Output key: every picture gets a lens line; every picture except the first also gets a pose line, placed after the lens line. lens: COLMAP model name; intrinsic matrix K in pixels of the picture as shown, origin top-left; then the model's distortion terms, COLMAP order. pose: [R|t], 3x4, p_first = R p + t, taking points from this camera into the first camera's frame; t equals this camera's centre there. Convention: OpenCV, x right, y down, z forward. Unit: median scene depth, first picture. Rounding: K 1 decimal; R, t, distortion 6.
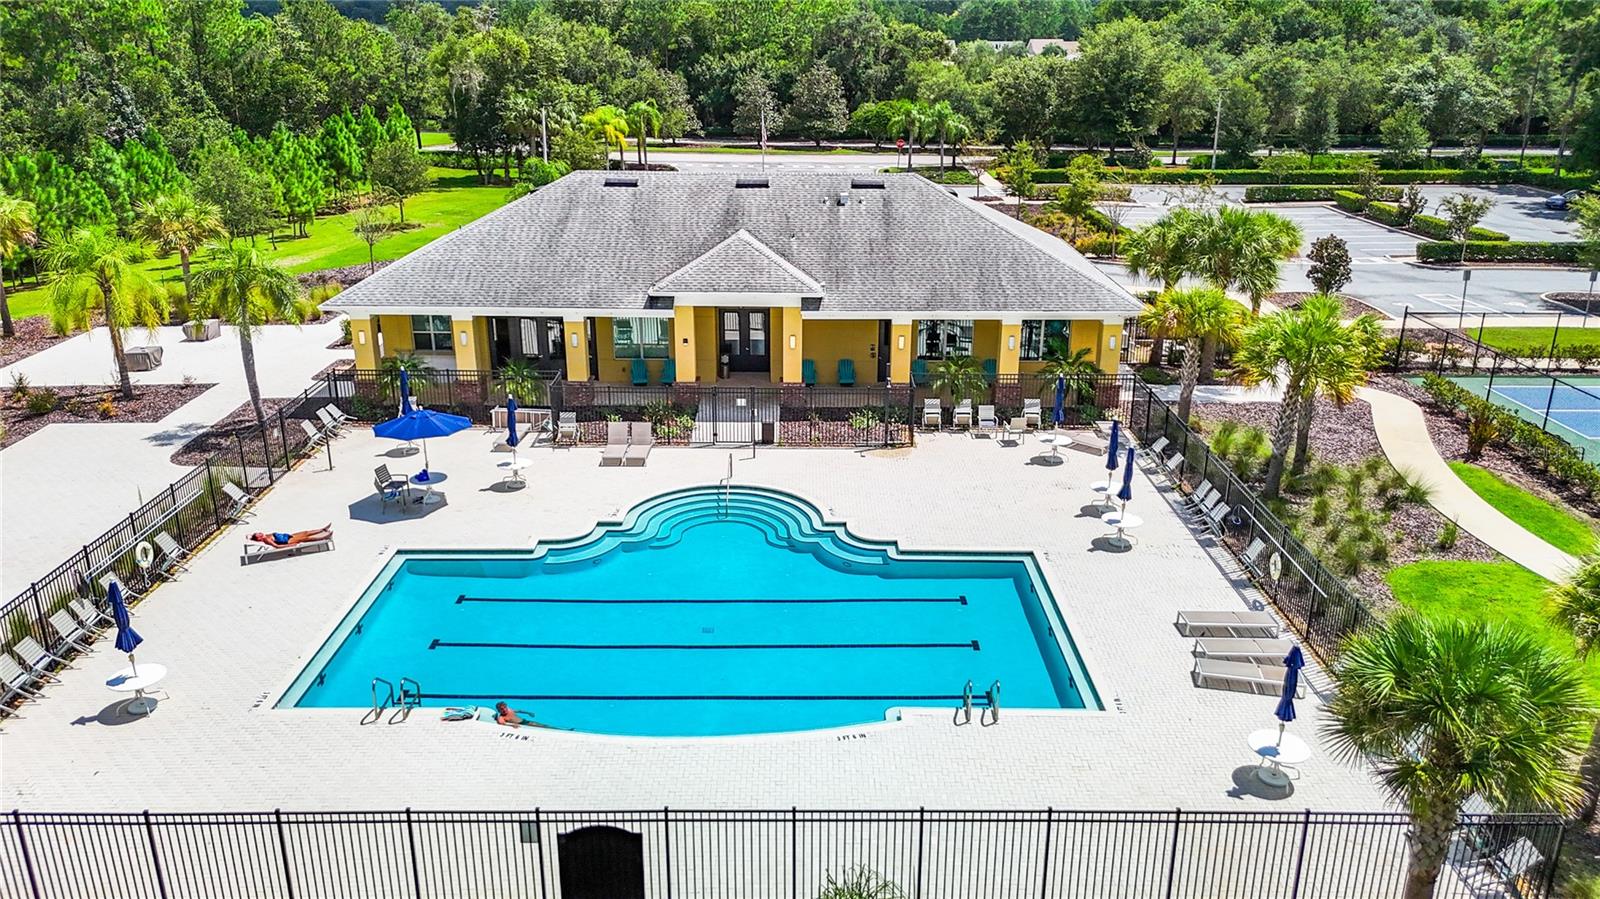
lens RADIAL K [[1179.3, 0, 800.0], [0, 1179.3, 449.5], [0, 0, 1]] dist [0.099618, -0.123862]
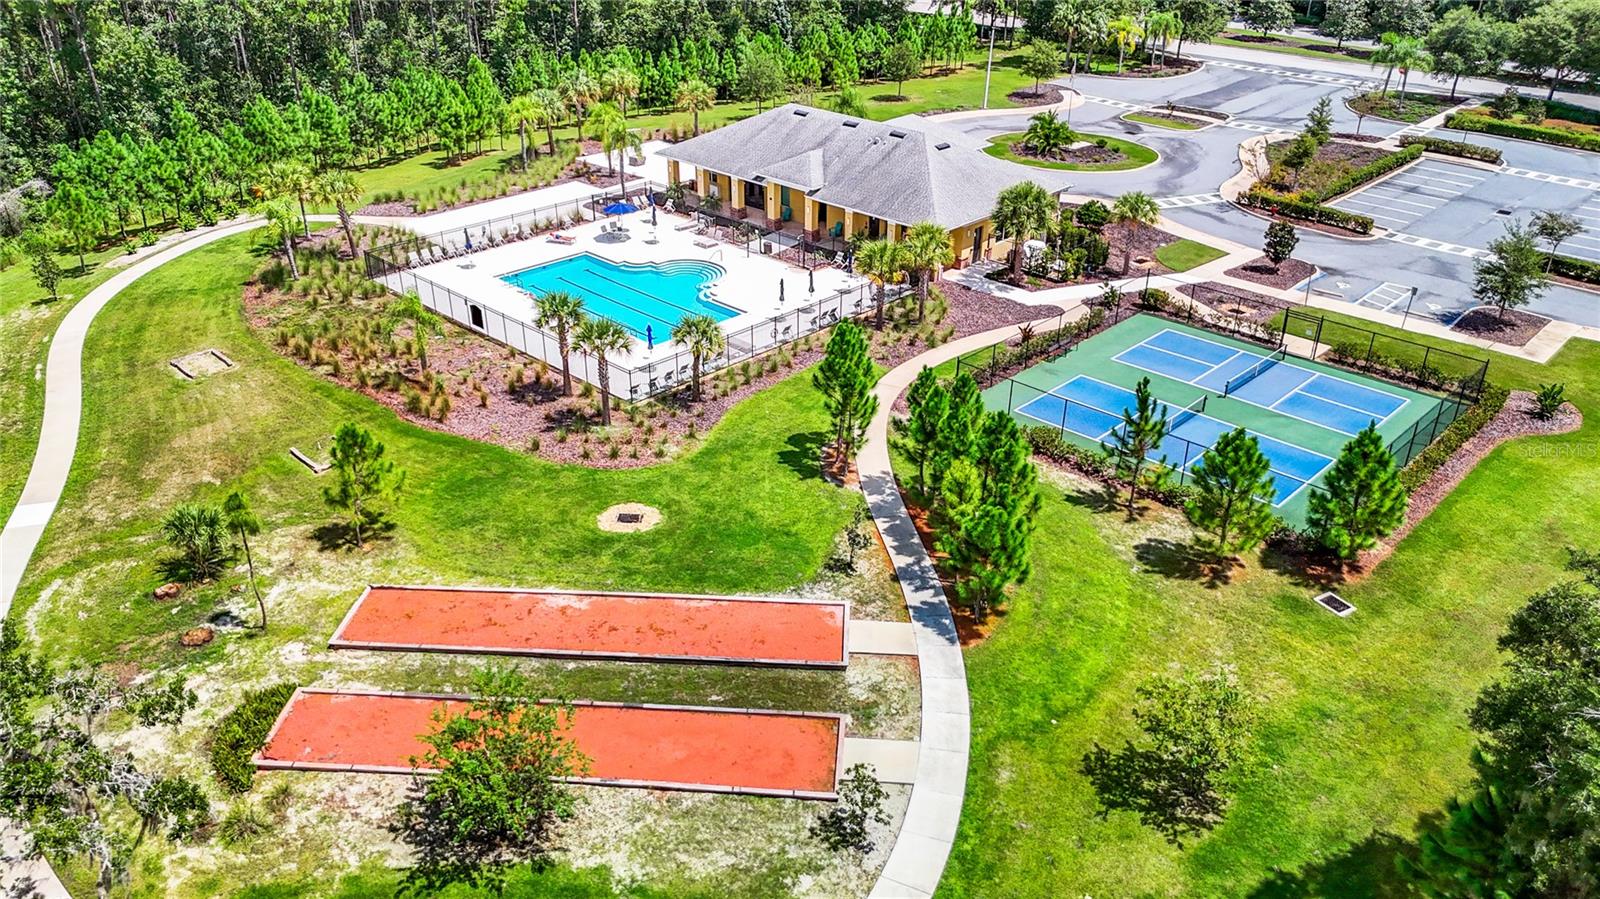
lens RADIAL K [[1179.3, 0, 800.0], [0, 1179.3, 449.5], [0, 0, 1]] dist [0.099618, -0.123862]
pose [[0.719262, 0.326871, -0.613040, 1.411453], [-0.231809, 0.944749, 0.231762, -0.176332], [0.654925, -0.024589, 0.755294, -0.572677]]
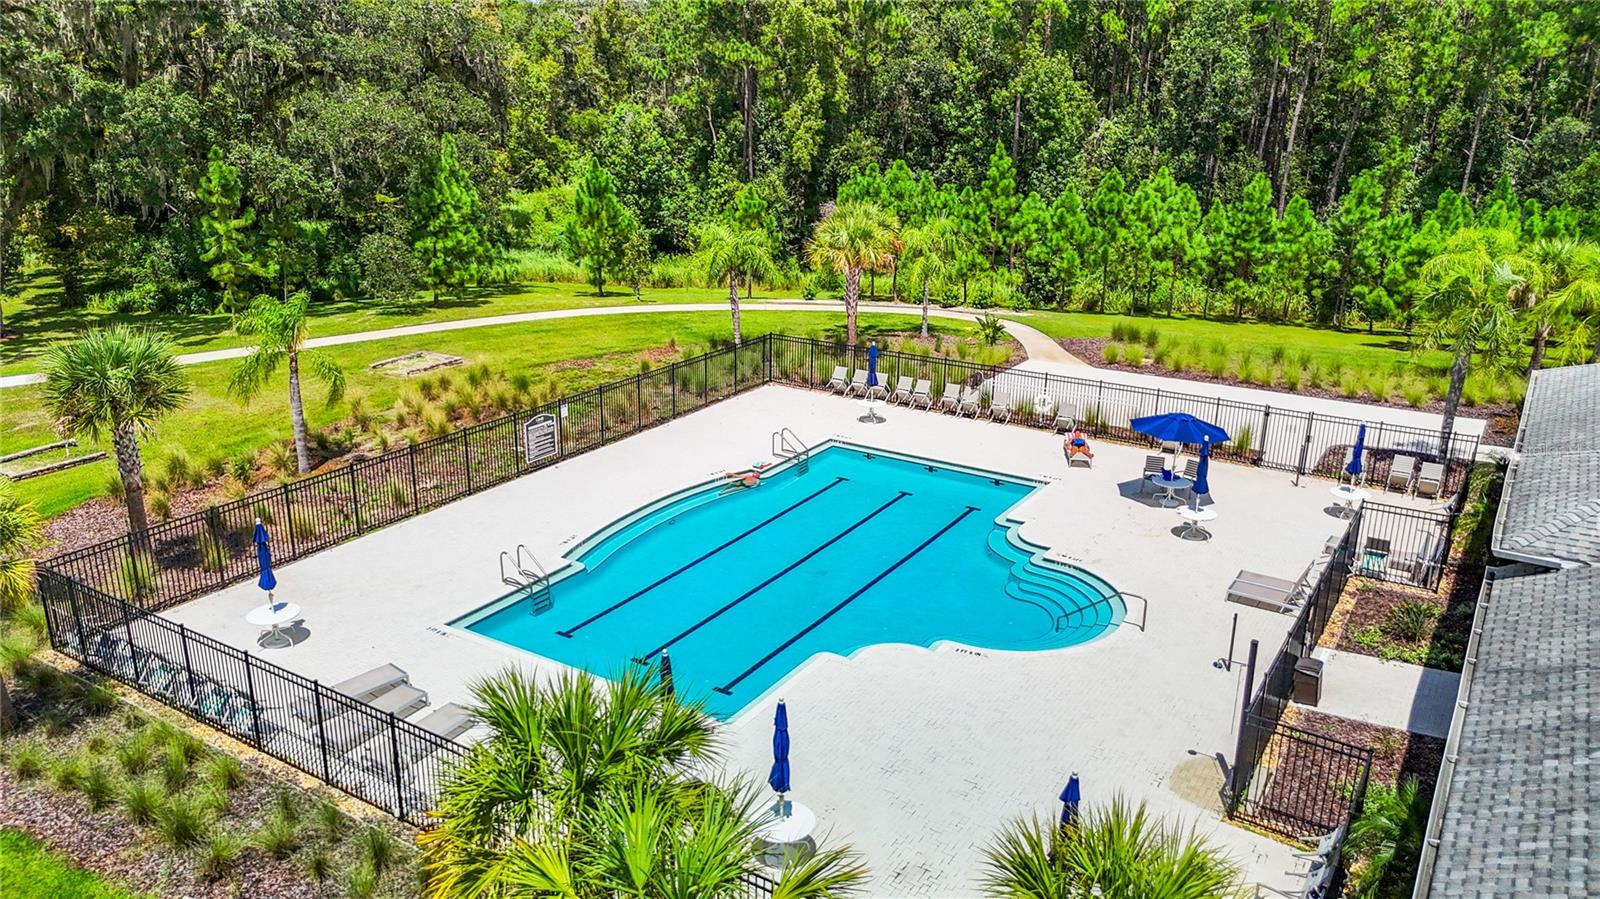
lens RADIAL K [[1179.3, 0, 800.0], [0, 1179.3, 449.5], [0, 0, 1]] dist [0.099618, -0.123862]
pose [[-0.531114, 0.254830, -0.808072, 0.555426], [-0.290393, 0.841195, 0.456139, -0.310439], [0.795984, 0.476920, -0.372770, 0.949494]]
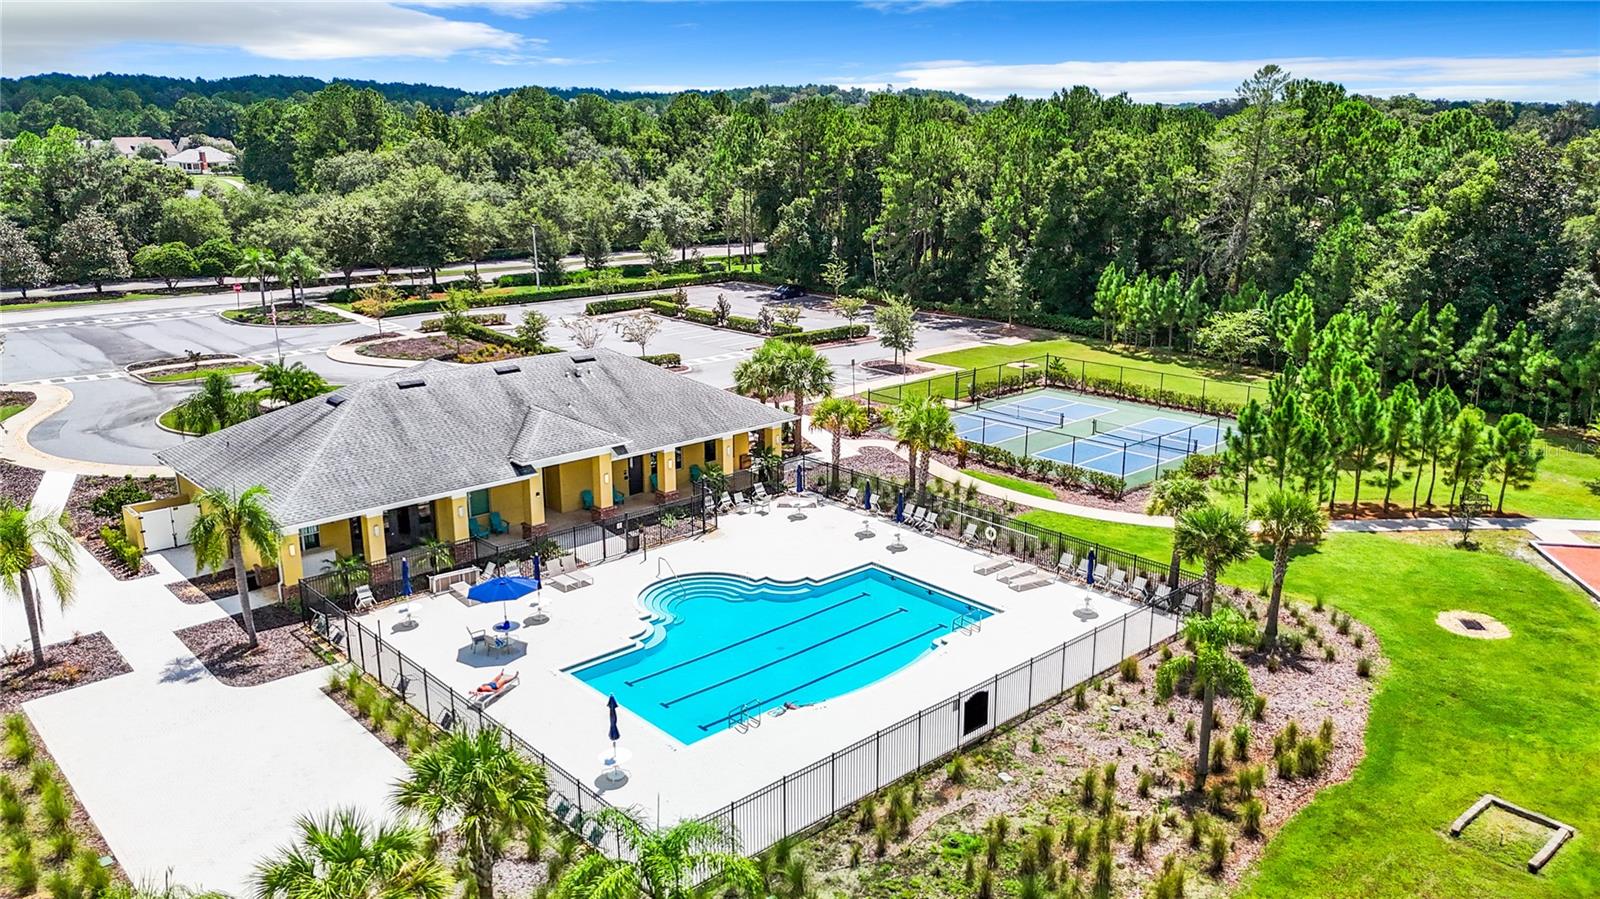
lens RADIAL K [[1200.8, 0, 800.0], [0, 1200.8, 449.5], [0, 0, 1]] dist [0.104408, -0.133583]
pose [[0.740124, -0.183368, 0.646987, -0.777630], [0.225120, 0.974154, 0.018566, -0.103076], [-0.633669, 0.131908, 0.762275, -0.241005]]
